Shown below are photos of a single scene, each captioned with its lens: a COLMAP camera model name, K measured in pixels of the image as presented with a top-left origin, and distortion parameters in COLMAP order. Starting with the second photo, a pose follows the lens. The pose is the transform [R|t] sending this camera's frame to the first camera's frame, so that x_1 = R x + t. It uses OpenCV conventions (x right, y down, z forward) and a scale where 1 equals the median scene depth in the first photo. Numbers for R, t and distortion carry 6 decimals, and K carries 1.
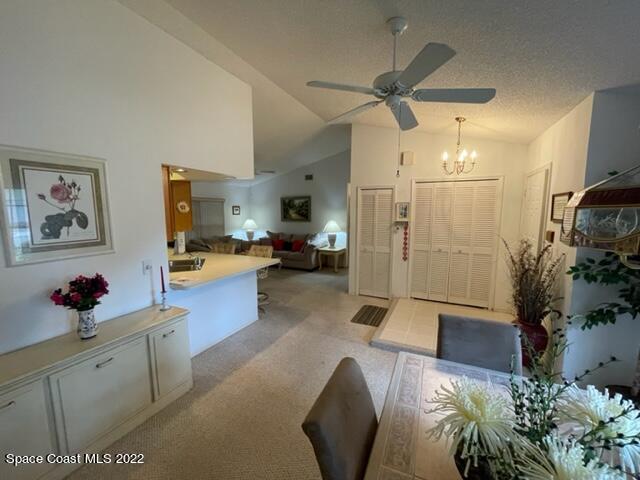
lens RADIAL K [[259.2, 0, 320.3], [0, 259.2, 241.5], [0, 0, 1]] dist [-0.001725, -0.000547]
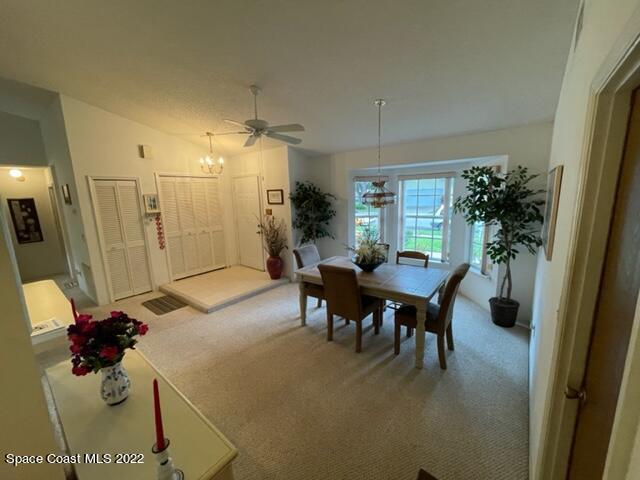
lens RADIAL K [[259.2, 0, 320.3], [0, 259.2, 241.5], [0, 0, 1]] dist [-0.001725, -0.000547]
pose [[0.222260, -0.183232, 0.957615, -0.547080], [0.144396, 0.977537, 0.153530, -0.027228], [-0.964236, 0.104153, 0.243725, 0.109482]]
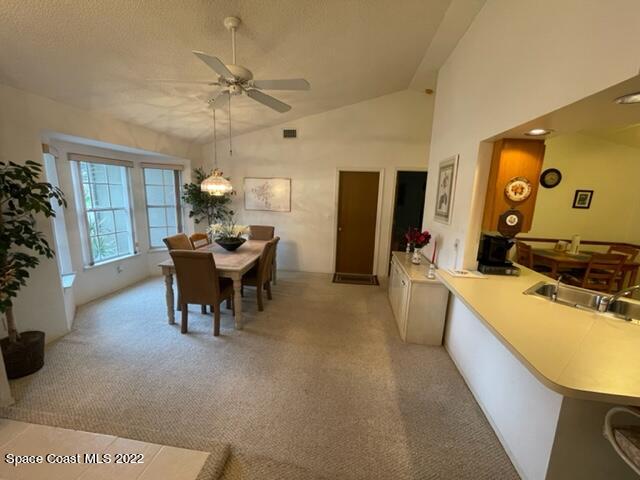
lens RADIAL K [[259.2, 0, 320.3], [0, 259.2, 241.5], [0, 0, 1]] dist [-0.001725, -0.000547]
pose [[-0.949998, 0.025463, -0.311215, 0.120487], [-0.070810, 0.953137, 0.294137, -0.105275], [0.304120, 0.301467, -0.903675, 0.962077]]
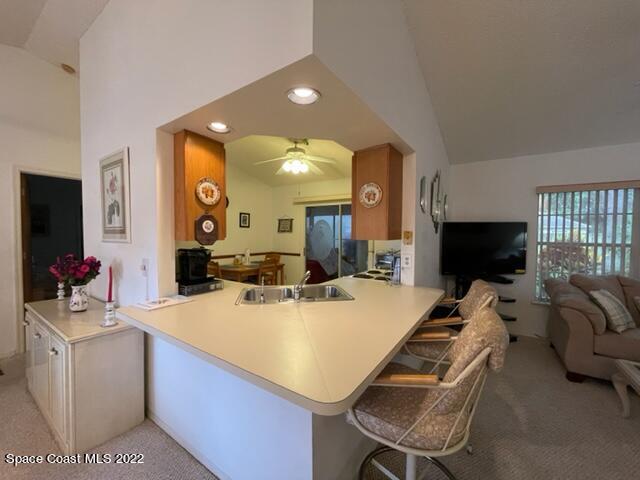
lens RADIAL K [[259.2, 0, 320.3], [0, 259.2, 241.5], [0, 0, 1]] dist [-0.001725, -0.000547]
pose [[-0.145711, 0.030343, -0.988862, 0.019835], [-0.123006, 0.991218, 0.048541, -0.044727], [0.981651, 0.128709, -0.140699, 0.863711]]
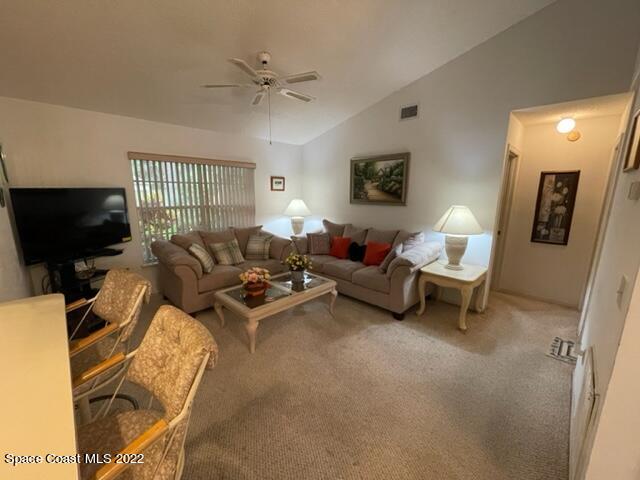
lens RADIAL K [[259.2, 0, 320.3], [0, 259.2, 241.5], [0, 0, 1]] dist [-0.001725, -0.000547]
pose [[0.944066, 0.070206, -0.322197, -0.047139], [-0.045390, 0.995439, 0.083908, -0.074376], [0.326618, -0.064590, 0.942947, 0.822234]]
